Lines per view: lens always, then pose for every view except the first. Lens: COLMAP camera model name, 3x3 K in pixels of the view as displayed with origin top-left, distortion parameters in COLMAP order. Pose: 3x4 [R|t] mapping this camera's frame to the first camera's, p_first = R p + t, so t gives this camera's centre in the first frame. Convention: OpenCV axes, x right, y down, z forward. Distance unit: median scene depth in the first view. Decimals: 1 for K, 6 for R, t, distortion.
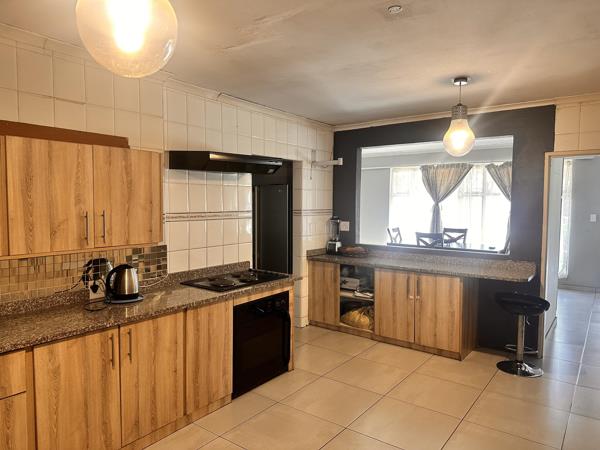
lens RADIAL K [[422.4, 0, 295.6], [0, 422.4, 223.5], [0, 0, 1]] dist [0.120179, -0.161366]
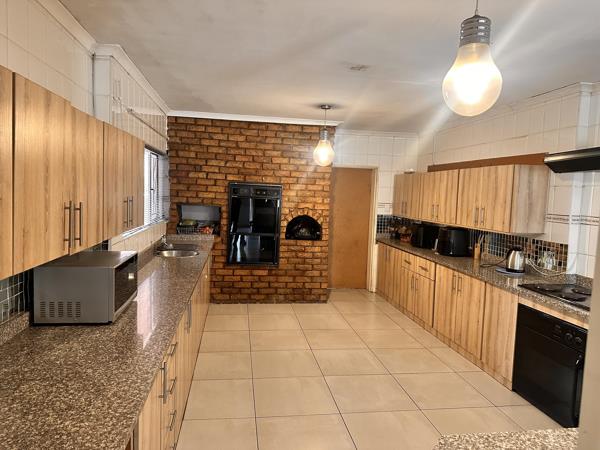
lens RADIAL K [[422.4, 0, 295.6], [0, 422.4, 223.5], [0, 0, 1]] dist [0.120179, -0.161366]
pose [[-0.700827, 0.026233, -0.712849, 0.732688], [-0.075640, 0.990957, 0.110832, -0.054566], [0.709310, 0.131594, -0.692505, 0.981961]]
